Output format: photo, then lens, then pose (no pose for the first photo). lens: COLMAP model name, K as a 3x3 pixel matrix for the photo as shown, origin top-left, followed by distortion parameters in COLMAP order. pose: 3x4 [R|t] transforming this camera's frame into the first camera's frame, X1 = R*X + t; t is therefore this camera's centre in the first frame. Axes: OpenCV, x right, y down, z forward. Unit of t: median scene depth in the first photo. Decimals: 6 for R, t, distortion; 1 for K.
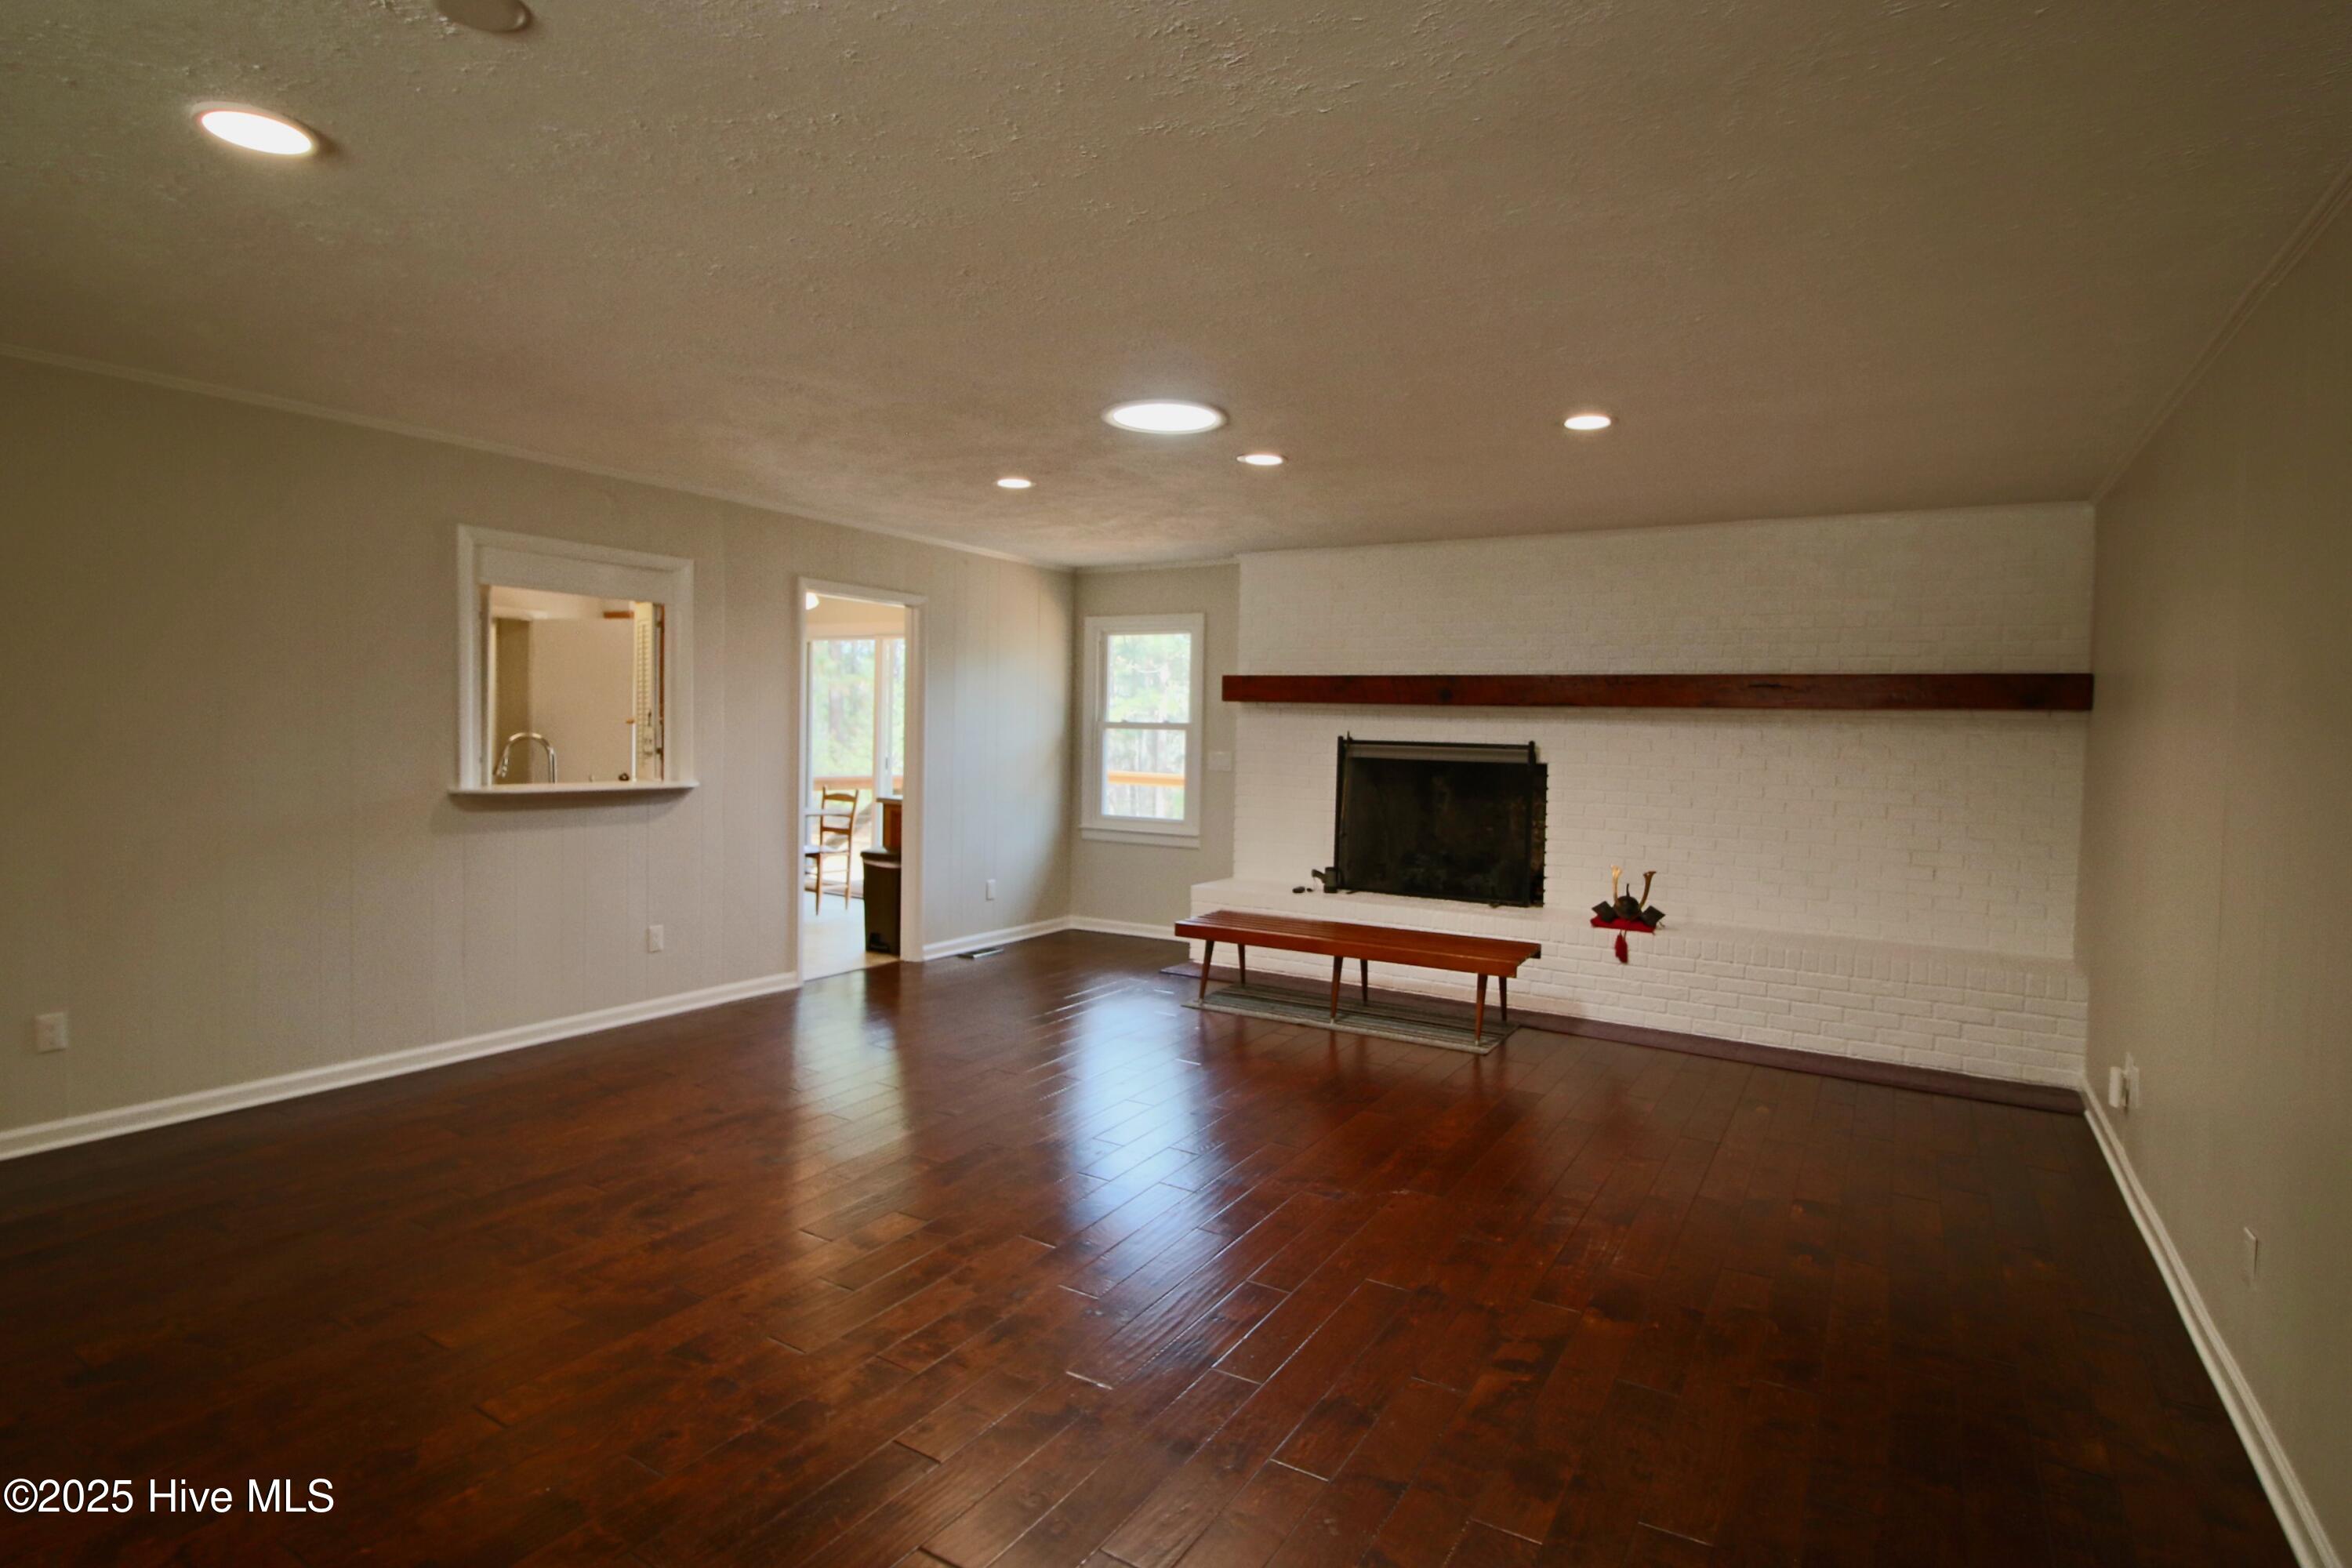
lens RADIAL K [[1205.9, 0, 1165.7], [0, 1205.9, 758.4], [0, 0, 1]] dist [0.010710, -0.024271]
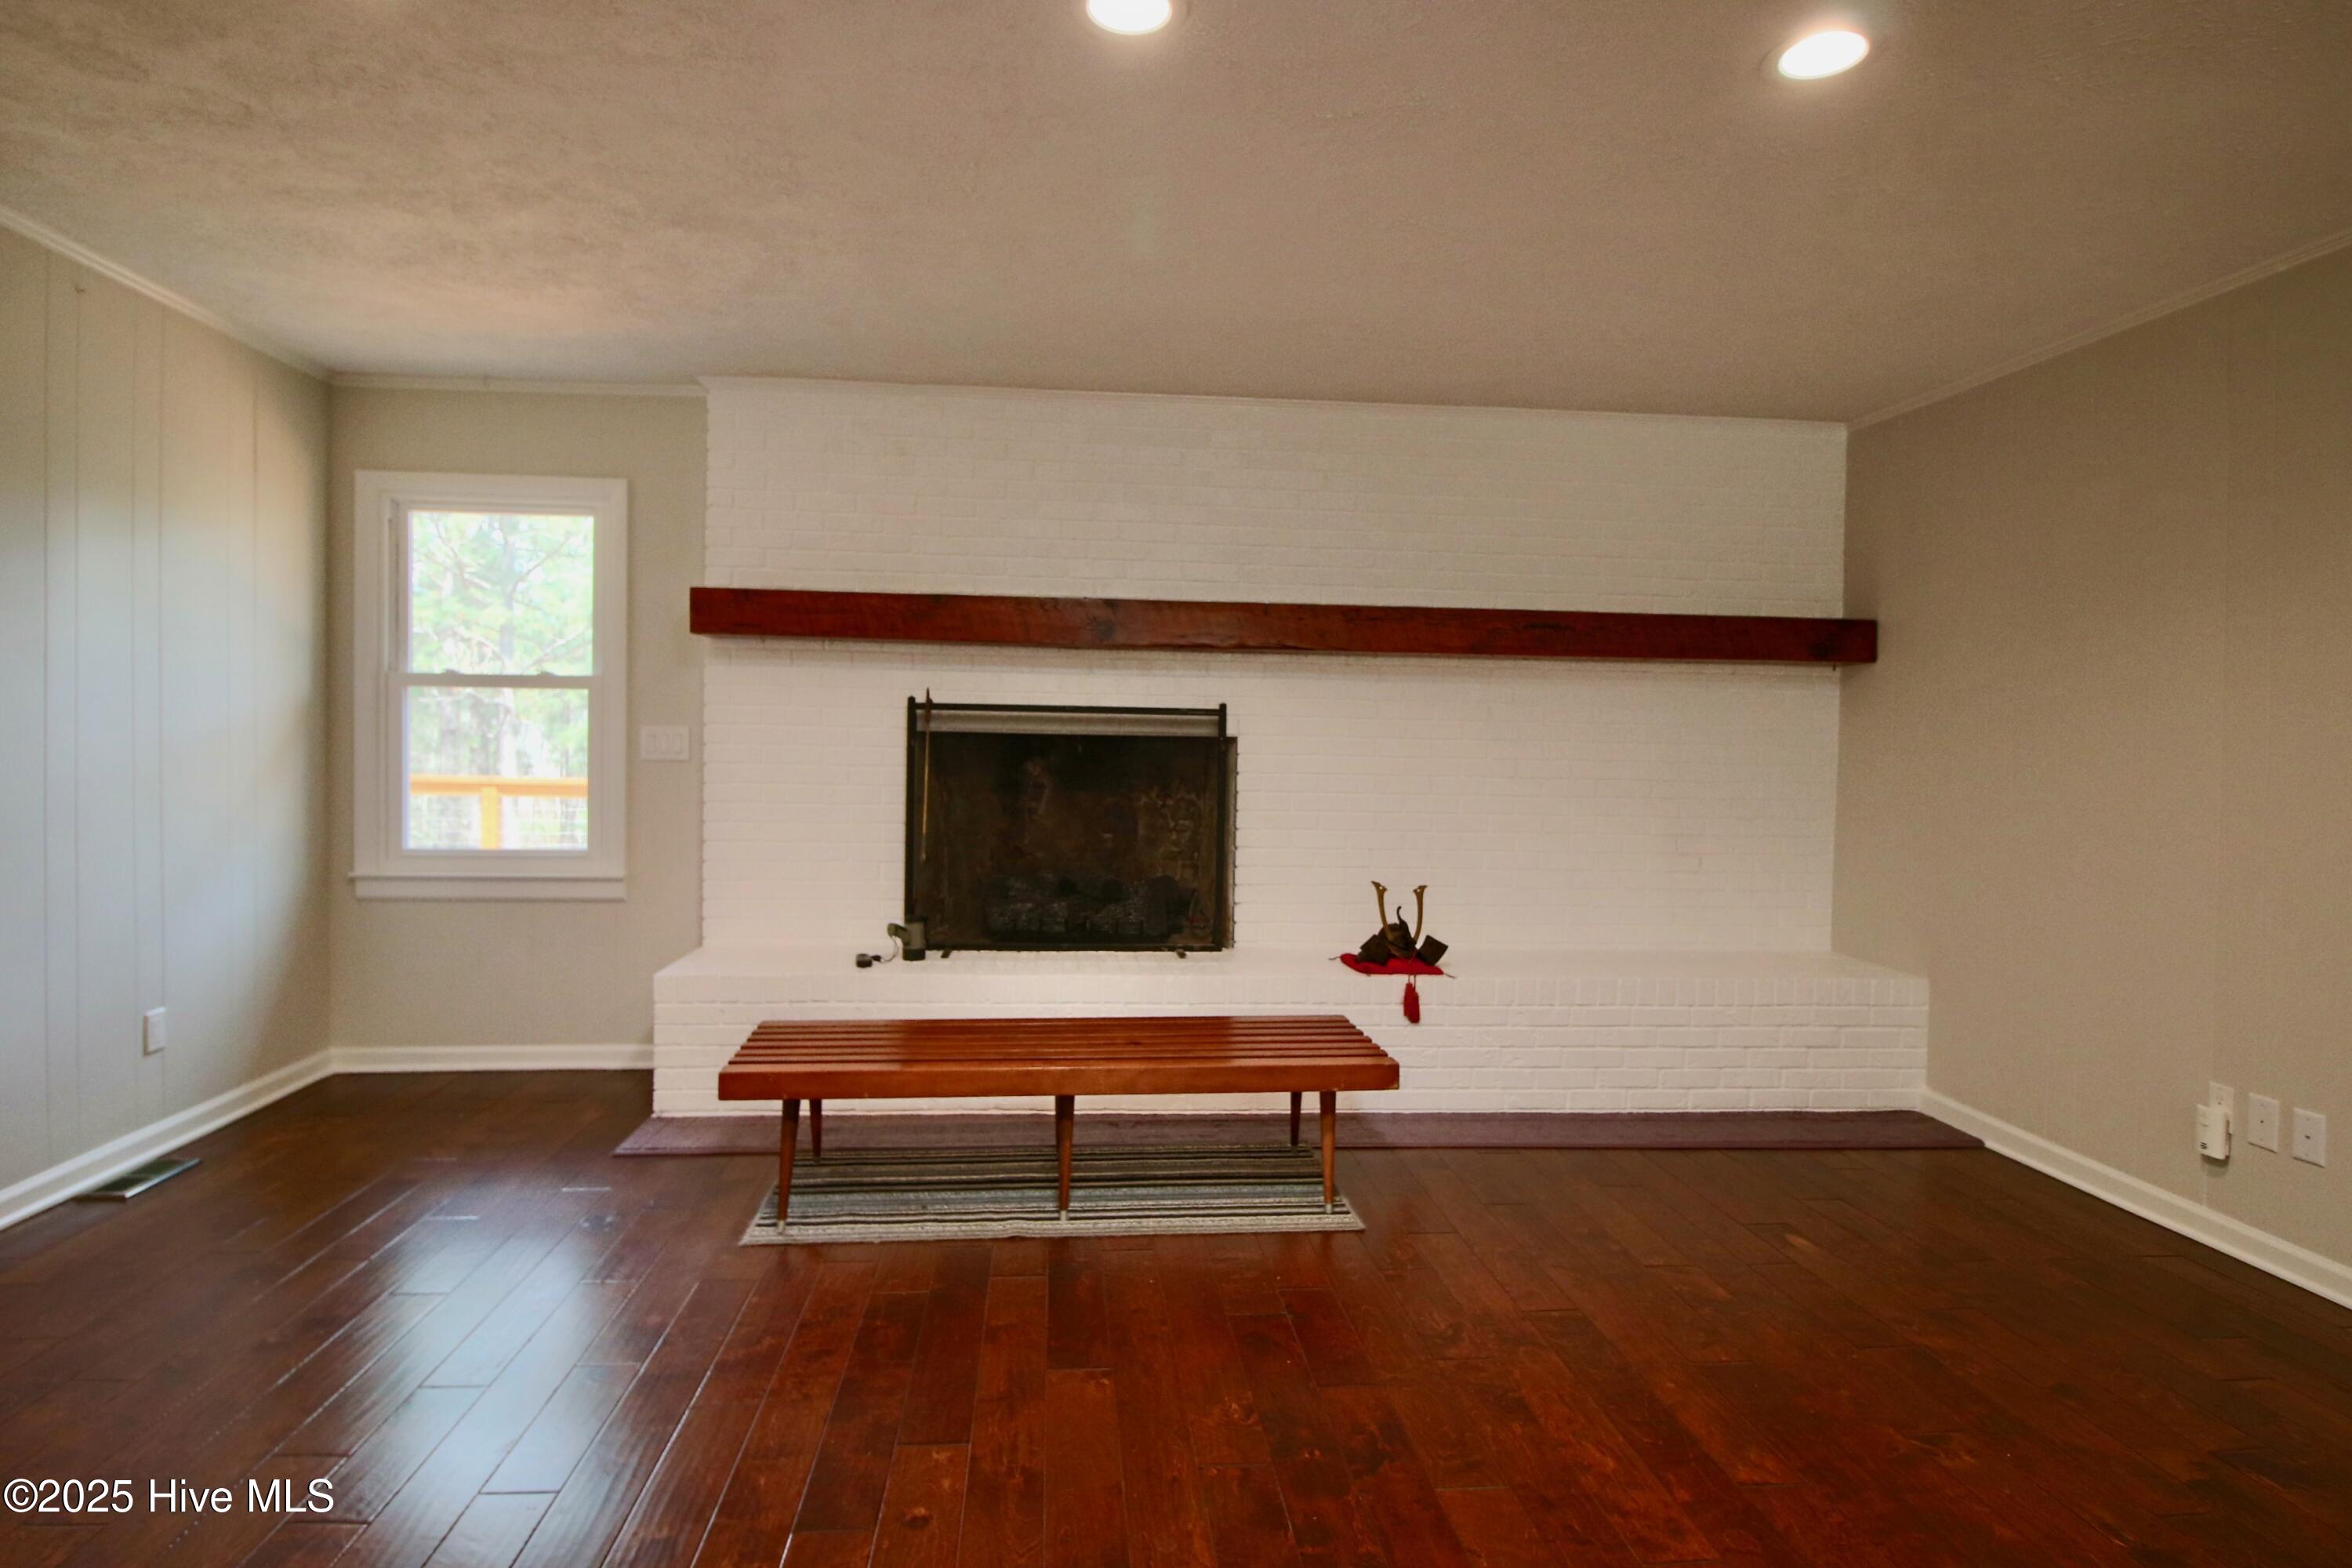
lens RADIAL K [[1205.9, 0, 1165.7], [0, 1205.9, 758.4], [0, 0, 1]] dist [0.010710, -0.024271]
pose [[0.805308, -0.020241, 0.592511, -0.110881], [0.016730, 0.999795, 0.011416, 0.007653], [-0.592620, 0.000719, 0.805482, 0.436654]]
